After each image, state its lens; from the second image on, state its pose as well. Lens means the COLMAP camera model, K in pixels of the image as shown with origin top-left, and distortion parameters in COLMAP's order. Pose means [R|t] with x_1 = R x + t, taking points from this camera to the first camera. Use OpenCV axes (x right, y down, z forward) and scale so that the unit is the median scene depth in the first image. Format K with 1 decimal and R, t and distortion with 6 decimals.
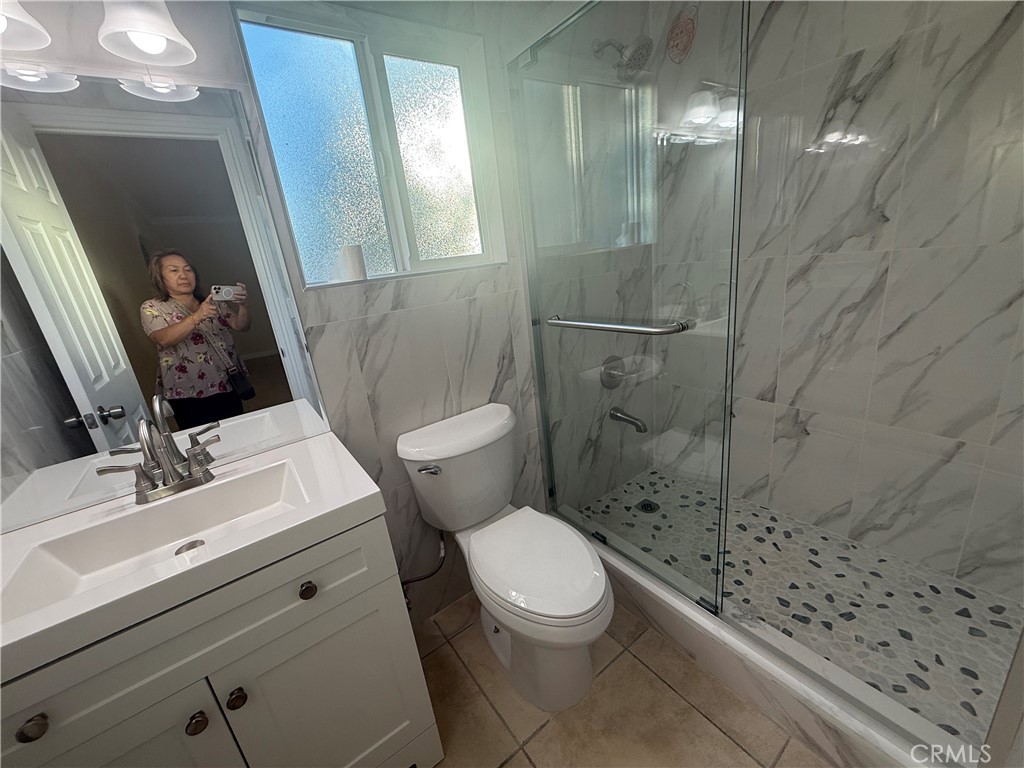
lens RADIAL K [[407.9, 0, 512.9], [0, 407.9, 383.8], [0, 0, 1]] dist [-0.000423, 0.000171]
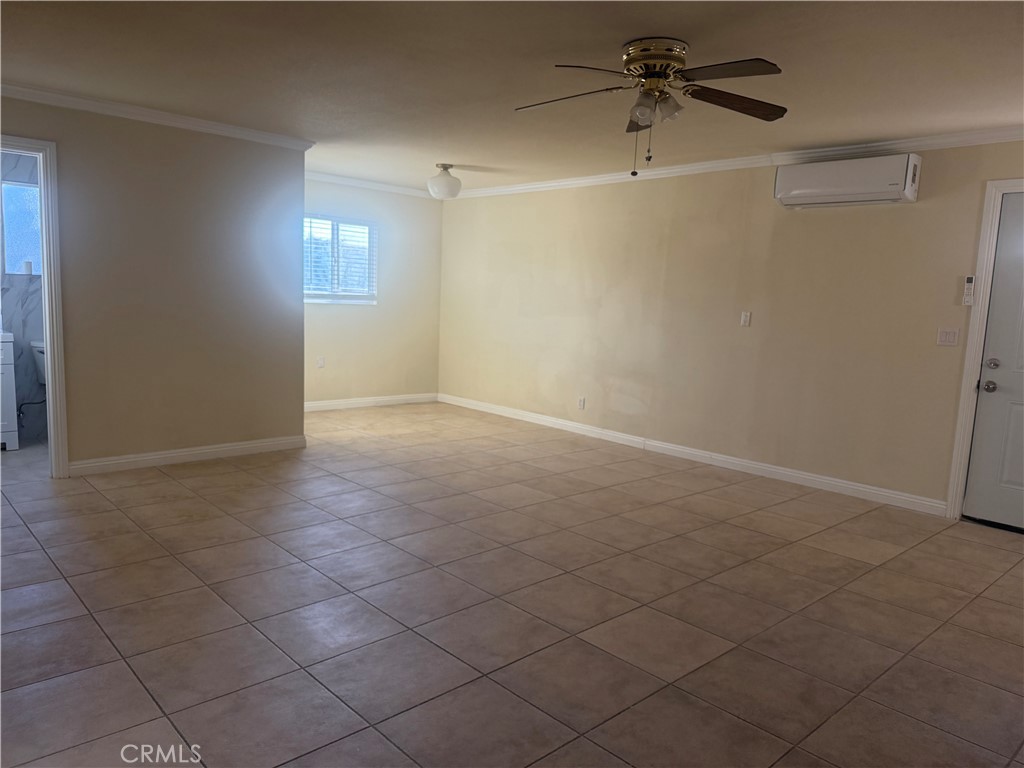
lens RADIAL K [[727.8, 0, 513.4], [0, 727.8, 382.5], [0, 0, 1]] dist [0.009114, -0.008321]
pose [[0.981716, 0.135993, 0.133190, 0.962423], [-0.109732, 0.976060, -0.187790, 0.430563], [-0.155540, 0.169742, 0.973137, -1.756334]]
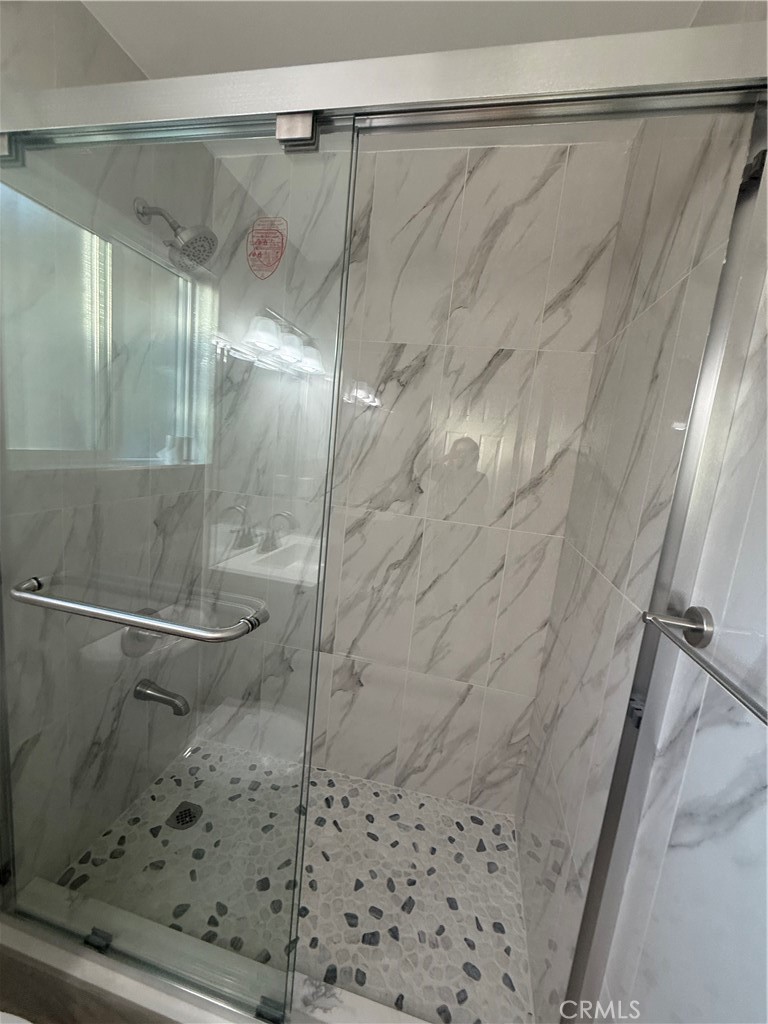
lens RADIAL K [[407.9, 0, 380.9], [0, 407.9, 511.8], [0, 0, 1]] dist [-0.000423, 0.000171]
pose [[0.728944, 0.078063, 0.680108, 0.060051], [0.022228, 0.990254, -0.137486, -0.158815], [-0.684212, 0.115337, 0.720105, 0.221686]]
